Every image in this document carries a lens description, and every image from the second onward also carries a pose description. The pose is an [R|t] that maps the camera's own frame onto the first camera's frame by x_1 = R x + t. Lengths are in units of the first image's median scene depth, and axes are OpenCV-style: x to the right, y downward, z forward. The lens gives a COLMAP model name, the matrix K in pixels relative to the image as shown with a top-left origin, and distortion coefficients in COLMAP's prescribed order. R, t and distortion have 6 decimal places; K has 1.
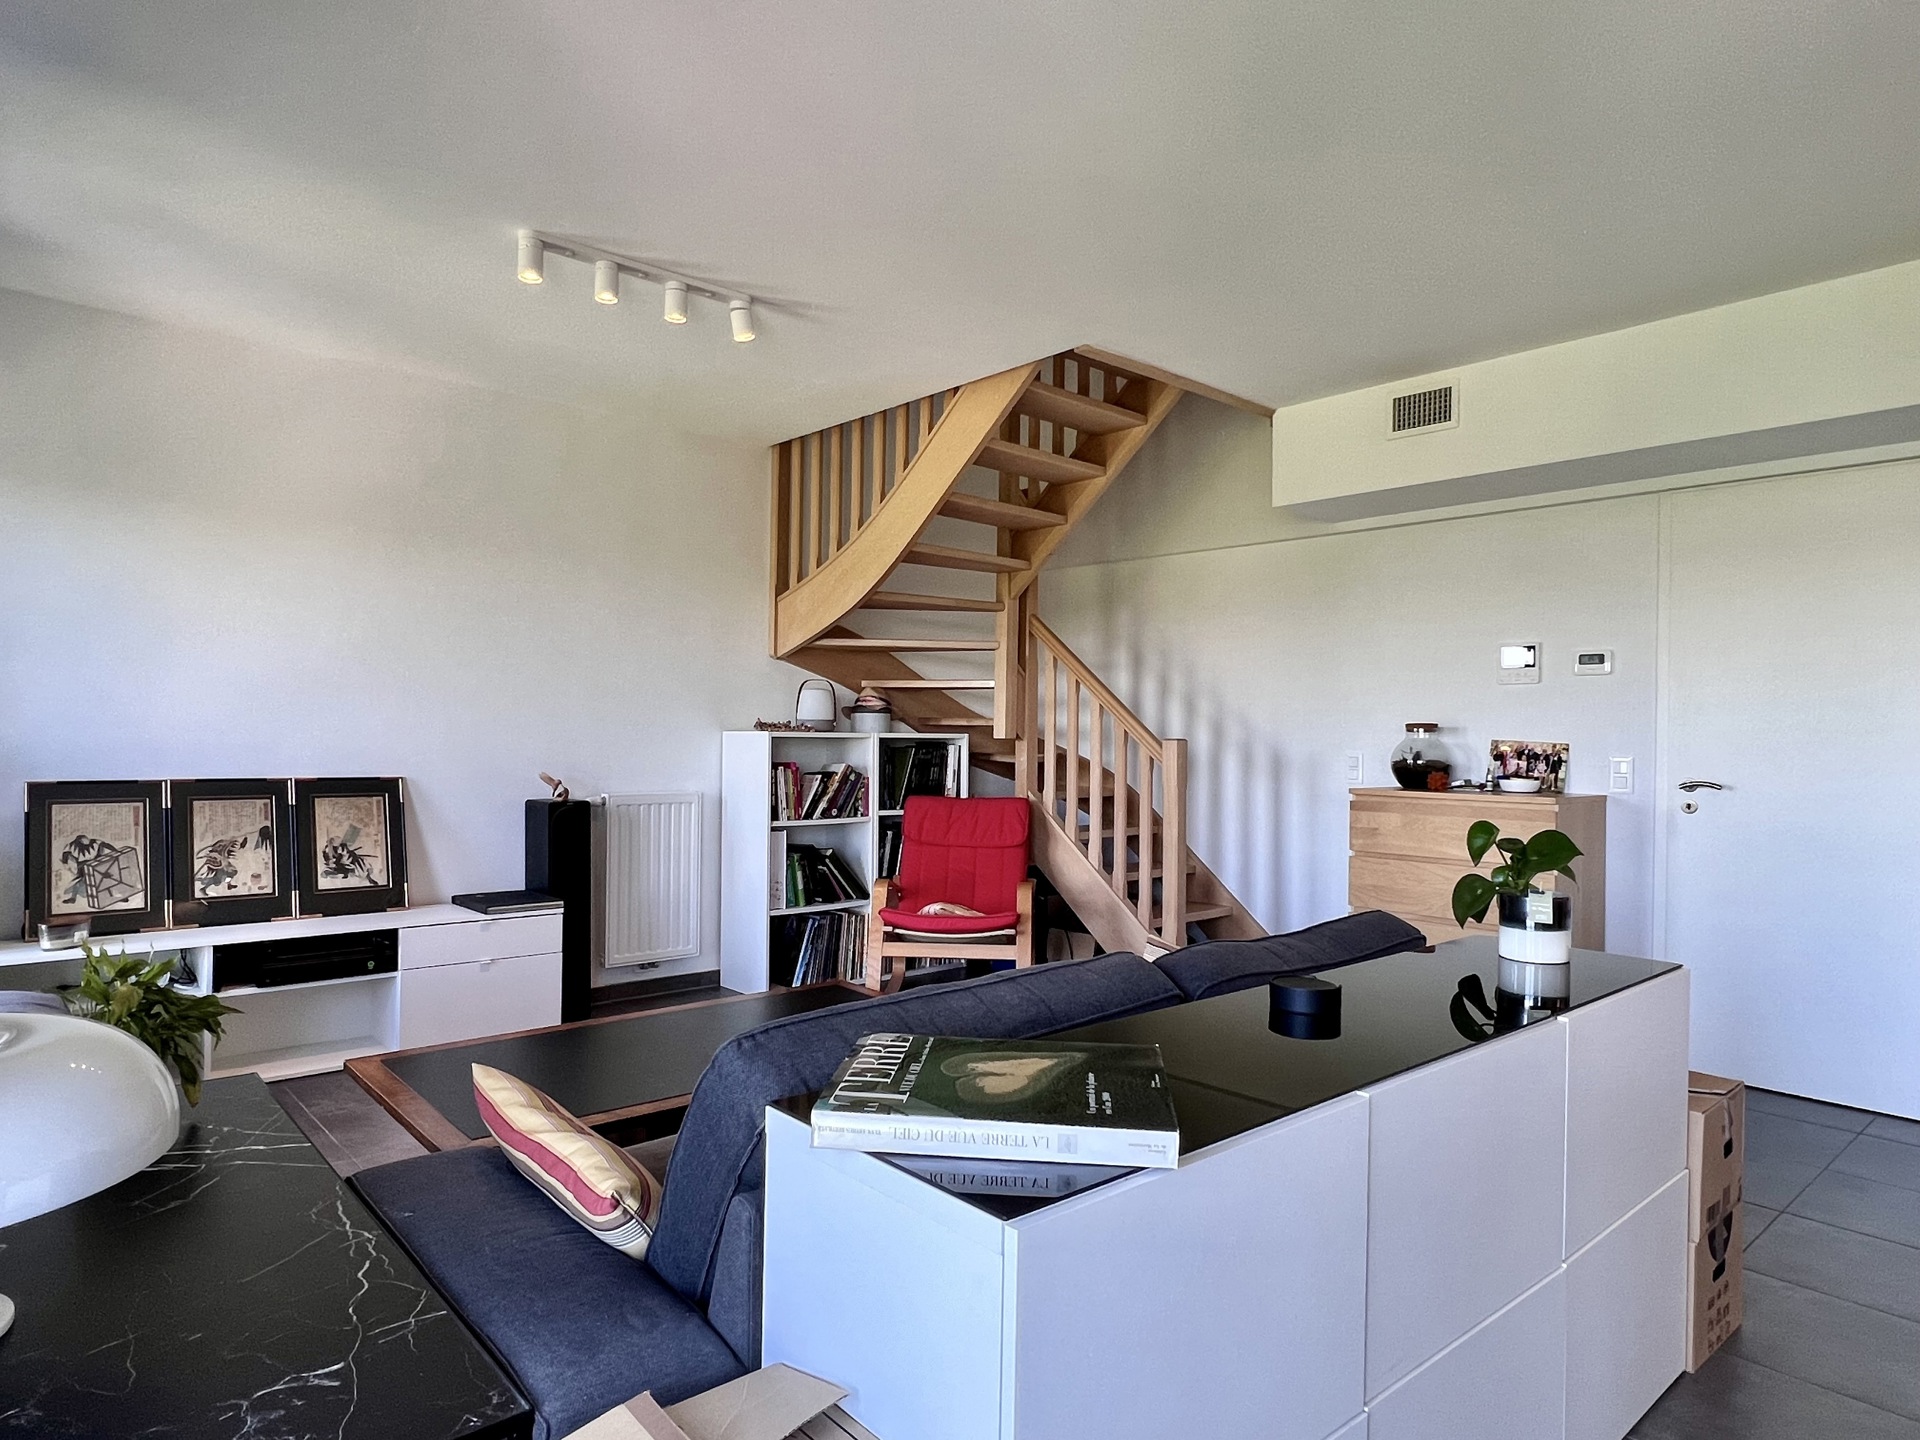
lens RADIAL K [[1139.3, 0, 958.1], [0, 1139.3, 723.3], [0, 0, 1]] dist [-0.003846, -0.000875]
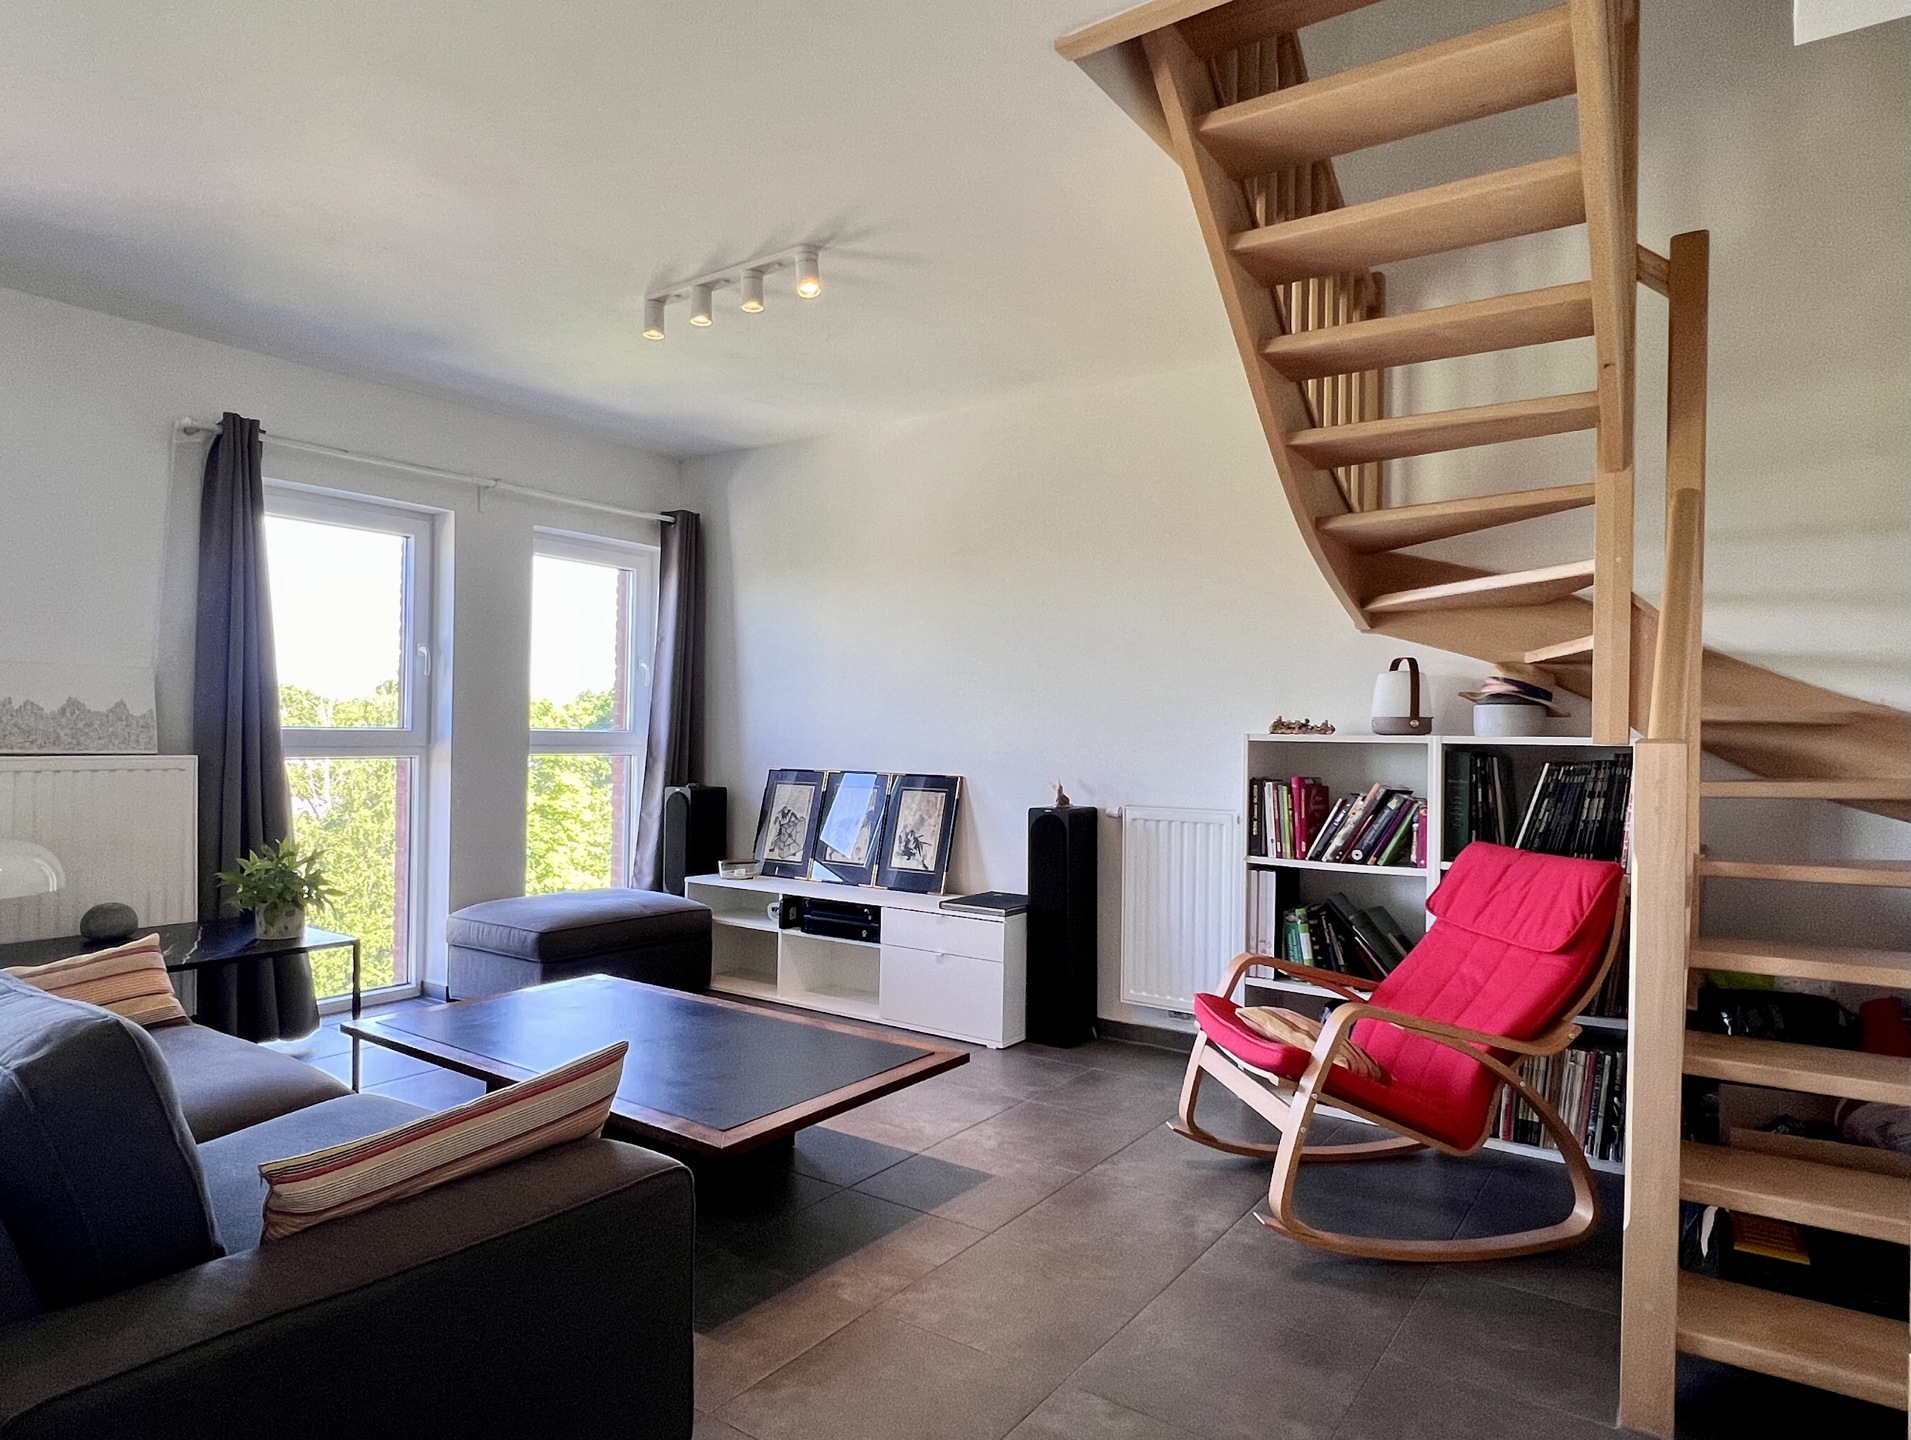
lens RADIAL K [[1134.0, 0, 952.9], [0, 1134.0, 727.0], [0, 0, 1]] dist [-0.003846, -0.000875]
pose [[0.241946, -0.014496, -0.970181, 0.539481], [-0.002805, 0.999874, -0.015640, 0.015830], [0.970286, 0.006506, 0.241875, 0.683034]]
